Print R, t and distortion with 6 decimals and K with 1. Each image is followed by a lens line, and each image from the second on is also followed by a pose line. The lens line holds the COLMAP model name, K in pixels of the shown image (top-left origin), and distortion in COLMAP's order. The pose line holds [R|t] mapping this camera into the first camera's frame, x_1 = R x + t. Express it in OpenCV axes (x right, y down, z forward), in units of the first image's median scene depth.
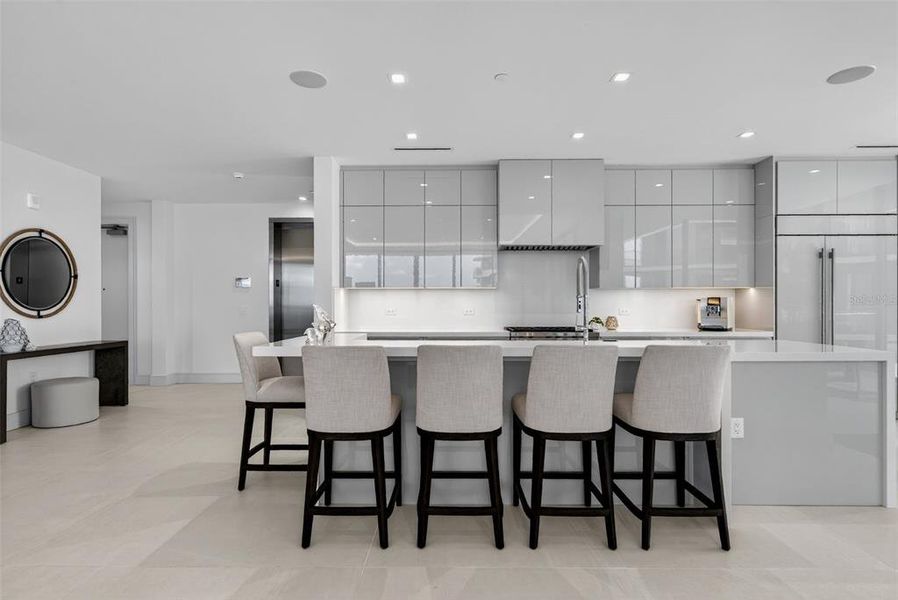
lens RADIAL K [[458.4, 0, 449.0], [0, 458.4, 300.0], [0, 0, 1]] dist [0.000802, 0.000216]
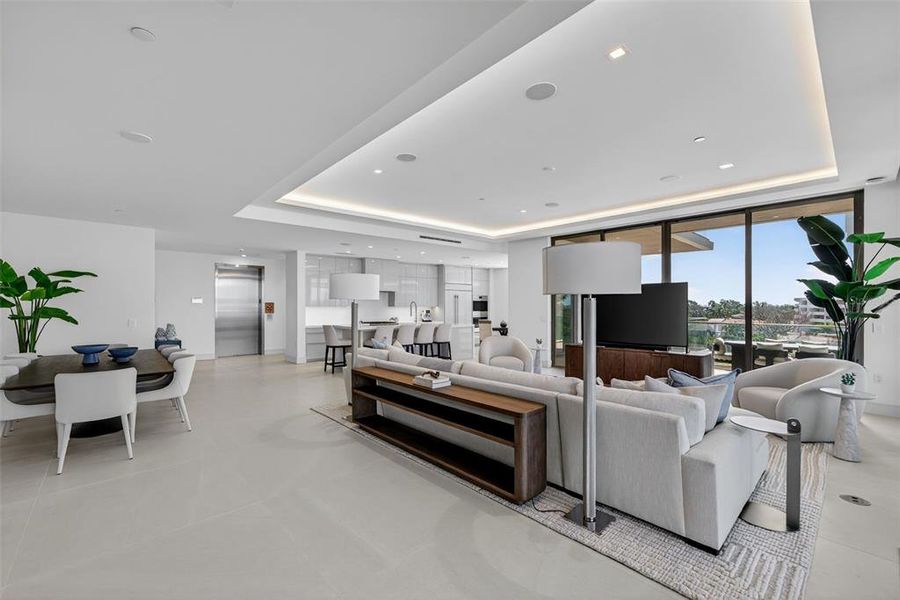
lens RADIAL K [[376.2, 0, 427.0], [0, 376.2, 303.8], [0, 0, 1]] dist [-0.015147, 0.000098]
pose [[0.767349, 0.008382, 0.641175, -0.972969], [-0.008230, 0.999961, -0.003223, -0.037657], [-0.641177, -0.002804, 0.767388, -0.842834]]
